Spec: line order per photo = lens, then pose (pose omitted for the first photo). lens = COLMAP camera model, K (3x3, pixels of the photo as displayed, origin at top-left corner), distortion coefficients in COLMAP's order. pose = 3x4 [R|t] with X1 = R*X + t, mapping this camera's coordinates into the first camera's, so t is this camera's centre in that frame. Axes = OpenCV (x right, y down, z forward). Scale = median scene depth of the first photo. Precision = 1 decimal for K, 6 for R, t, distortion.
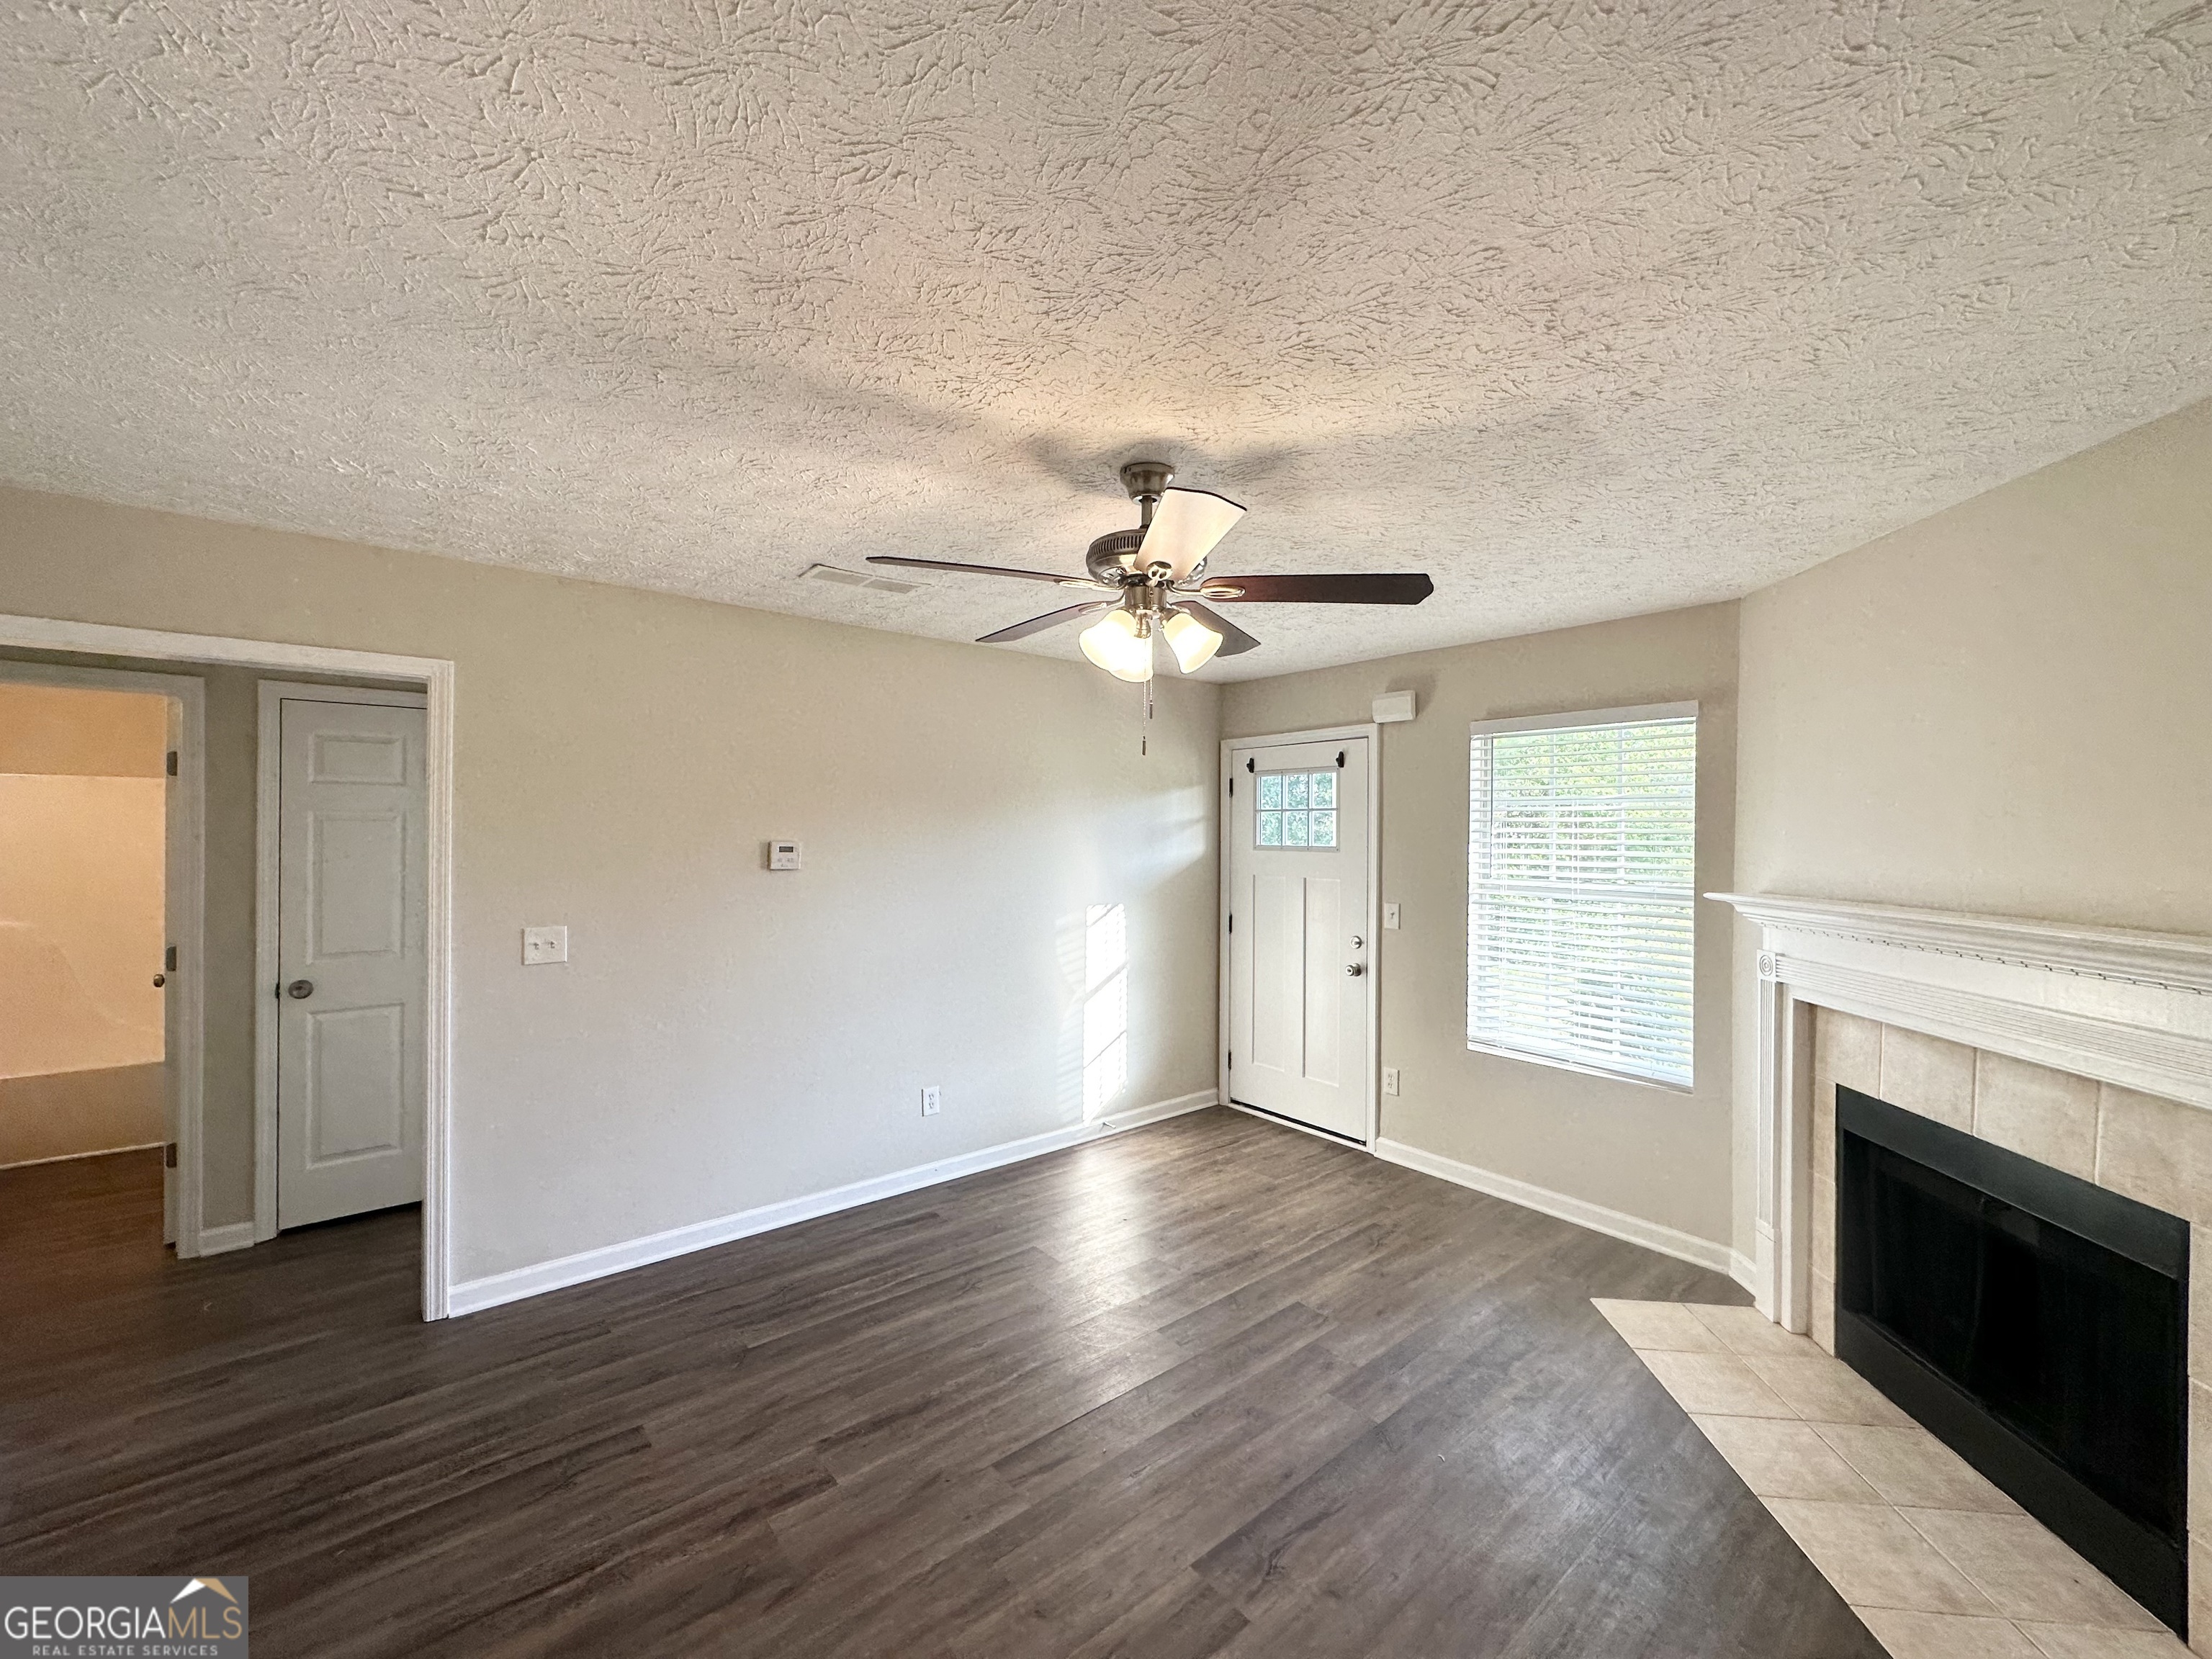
lens RADIAL K [[882.7, 0, 1106.0], [0, 882.7, 829.5], [0, 0, 1]] dist [0.001068, 0.000233]
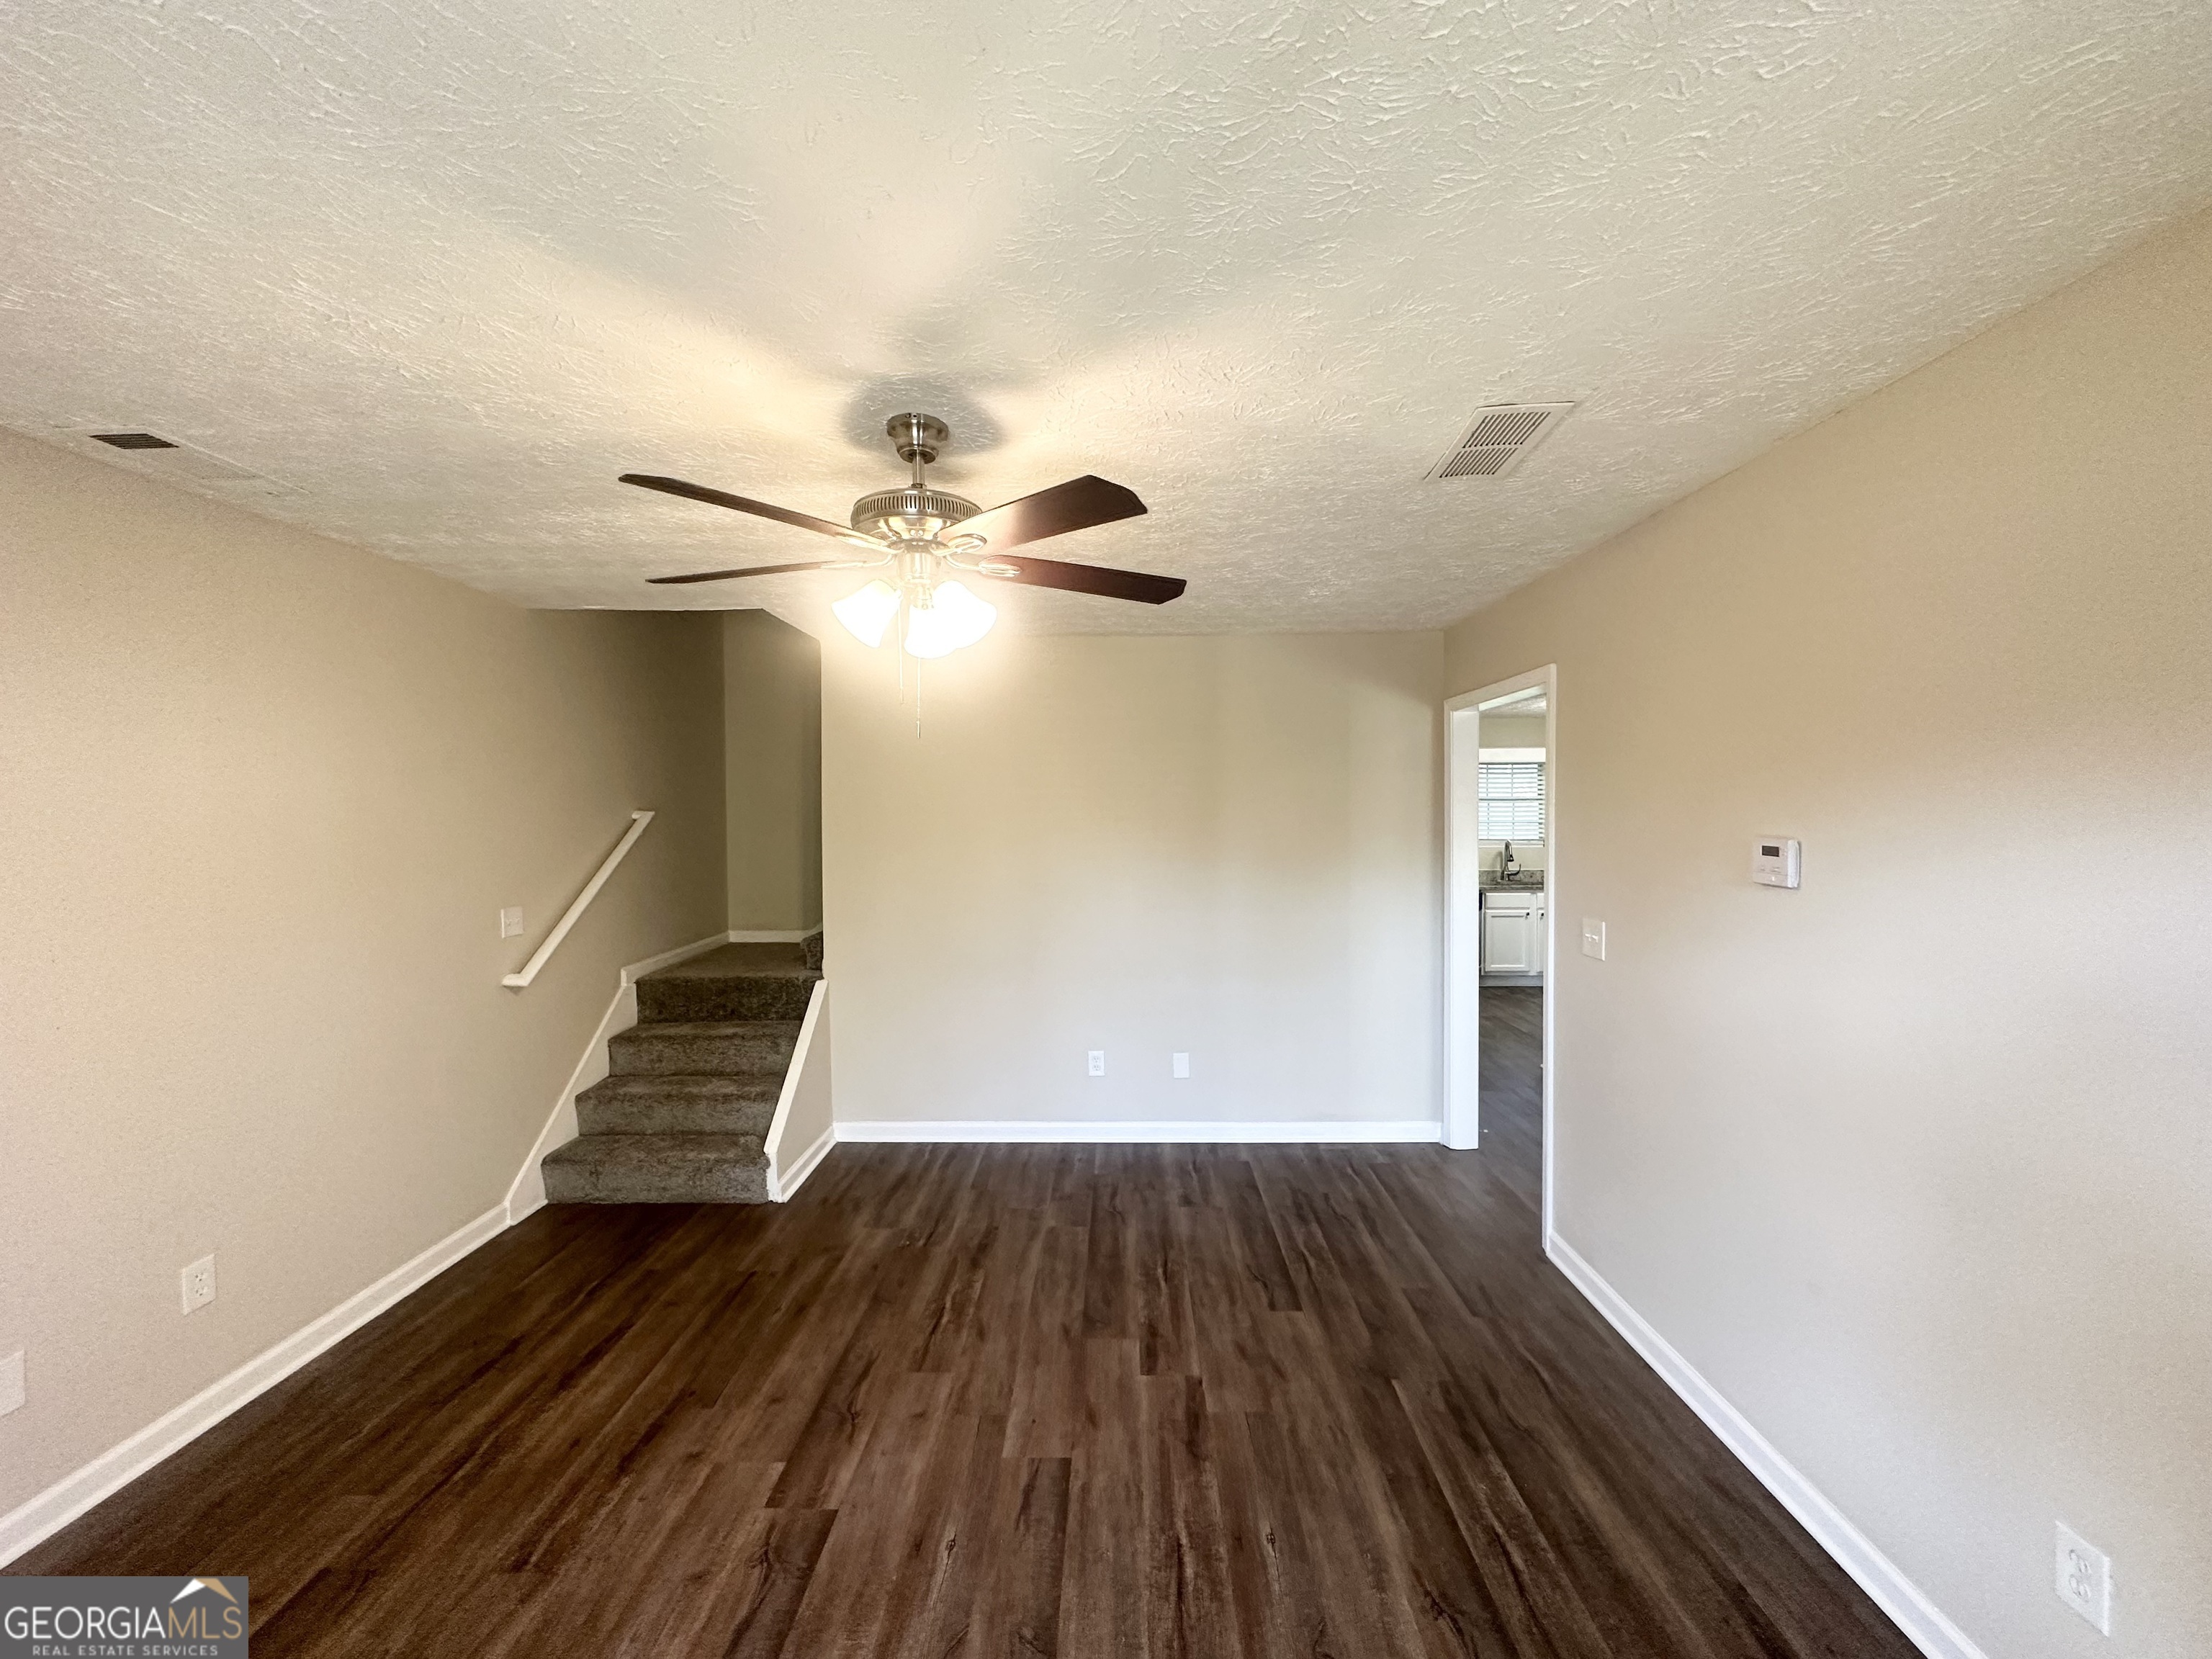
lens RADIAL K [[882.7, 0, 1106.0], [0, 882.7, 829.5], [0, 0, 1]] dist [0.001068, 0.000233]
pose [[-0.660993, 0.009148, -0.750336, 0.604319], [0.002655, 0.999948, 0.009852, 0.001999], [0.750387, 0.004520, -0.660983, 1.740779]]
